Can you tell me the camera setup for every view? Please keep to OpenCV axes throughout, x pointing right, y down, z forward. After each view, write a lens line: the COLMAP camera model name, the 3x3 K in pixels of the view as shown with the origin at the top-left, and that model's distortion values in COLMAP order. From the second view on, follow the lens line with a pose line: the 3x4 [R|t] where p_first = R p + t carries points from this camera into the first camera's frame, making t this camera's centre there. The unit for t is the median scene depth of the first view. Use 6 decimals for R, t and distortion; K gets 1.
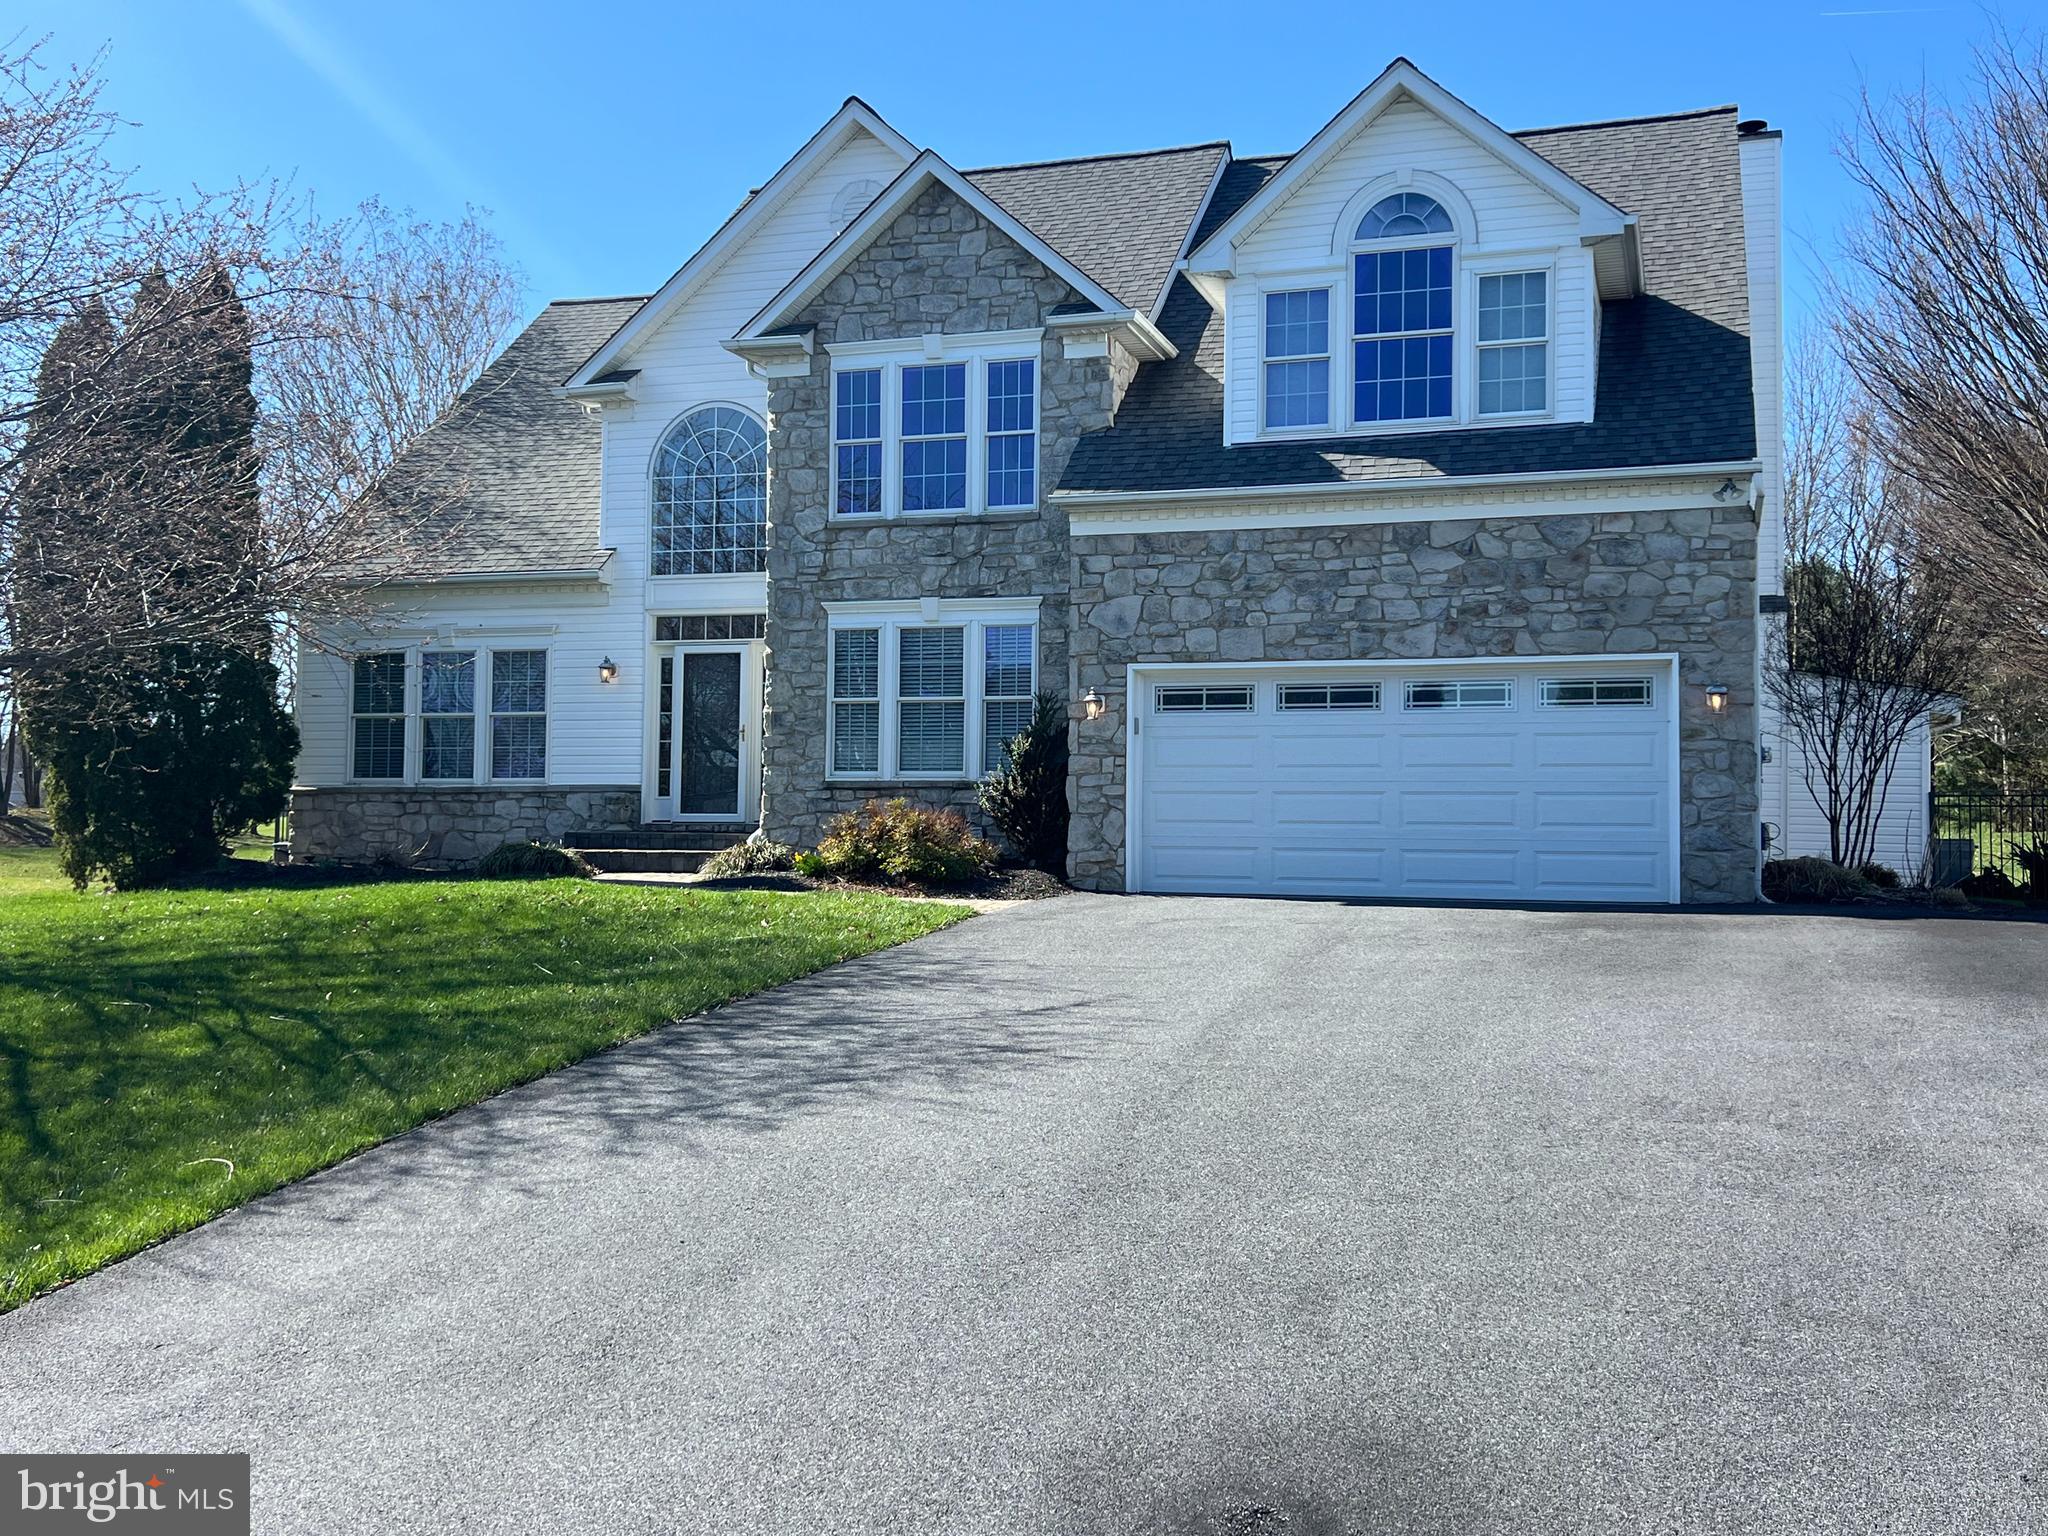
lens RADIAL K [[2021.8, 0, 995.3], [0, 2021.8, 771.5], [0, 0, 1]] dist [0.143327, 0.000000]
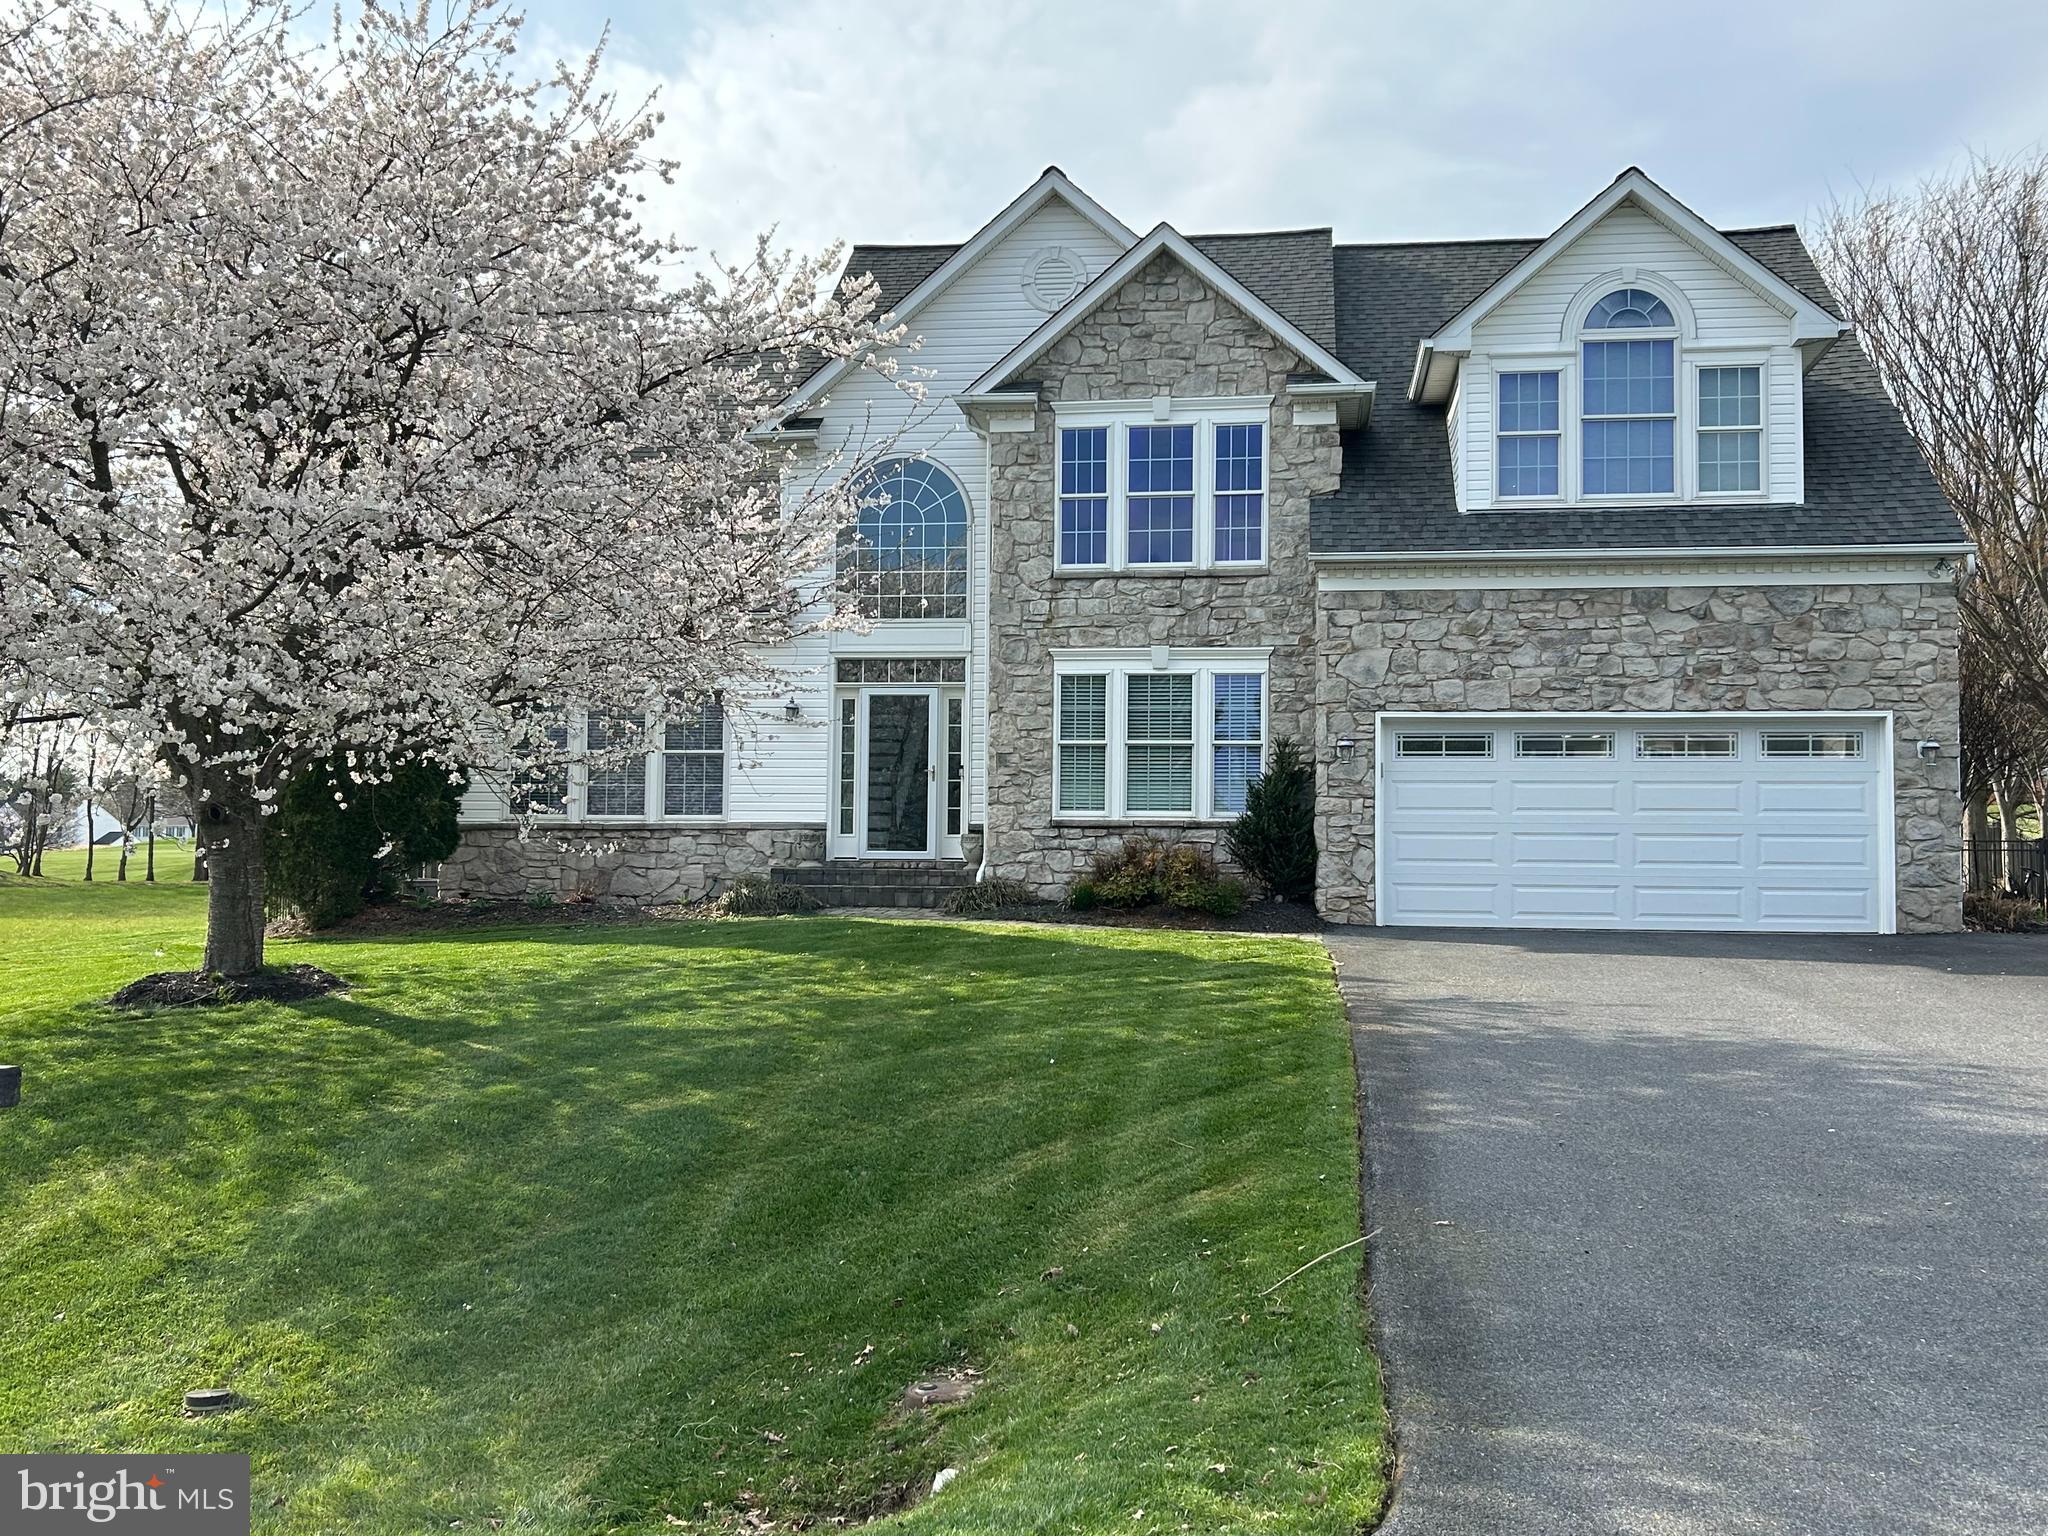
lens RADIAL K [[1933.5, 0, 1025.2], [0, 1933.5, 812.4], [0, 0, 1]] dist [0.054474, 0.000000]
pose [[0.983954, 0.005806, 0.178329, -0.283352], [-0.006063, 0.999981, 0.000892, -0.000109], [-0.178321, -0.001959, 0.983970, 0.026236]]
